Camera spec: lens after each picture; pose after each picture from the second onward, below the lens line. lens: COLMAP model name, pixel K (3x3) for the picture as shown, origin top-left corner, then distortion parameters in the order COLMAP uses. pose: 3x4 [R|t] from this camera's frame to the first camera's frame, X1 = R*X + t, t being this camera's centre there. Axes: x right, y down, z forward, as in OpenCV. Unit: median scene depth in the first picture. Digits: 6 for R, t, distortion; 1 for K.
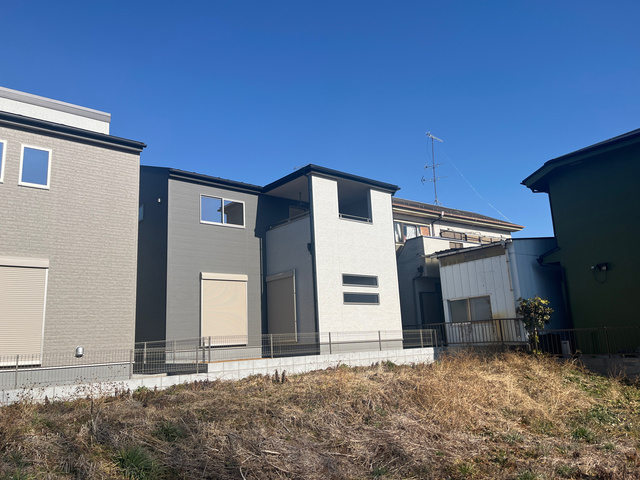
lens RADIAL K [[483.0, 0, 319.3], [0, 483.0, 240.6], [0, 0, 1]] dist [0.082085, -0.102281]
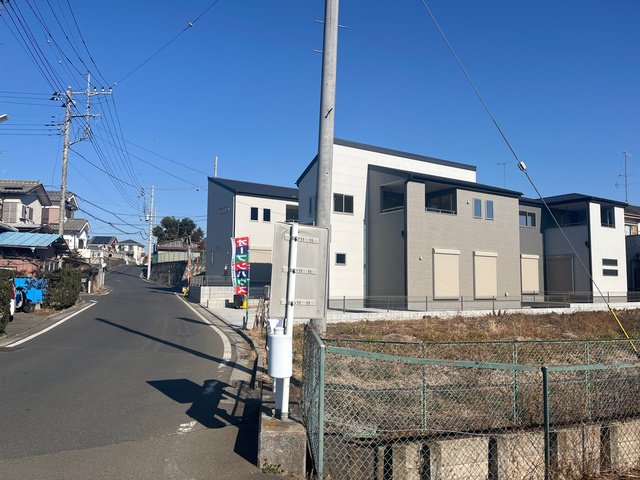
lens RADIAL K [[483.0, 0, 319.3], [0, 483.0, 240.6], [0, 0, 1]] dist [0.082085, -0.102281]
pose [[0.990922, 0.045254, -0.126593, -0.746963], [-0.029909, 0.992252, 0.120587, -0.180635], [0.131069, -0.115706, 0.984598, -0.883653]]
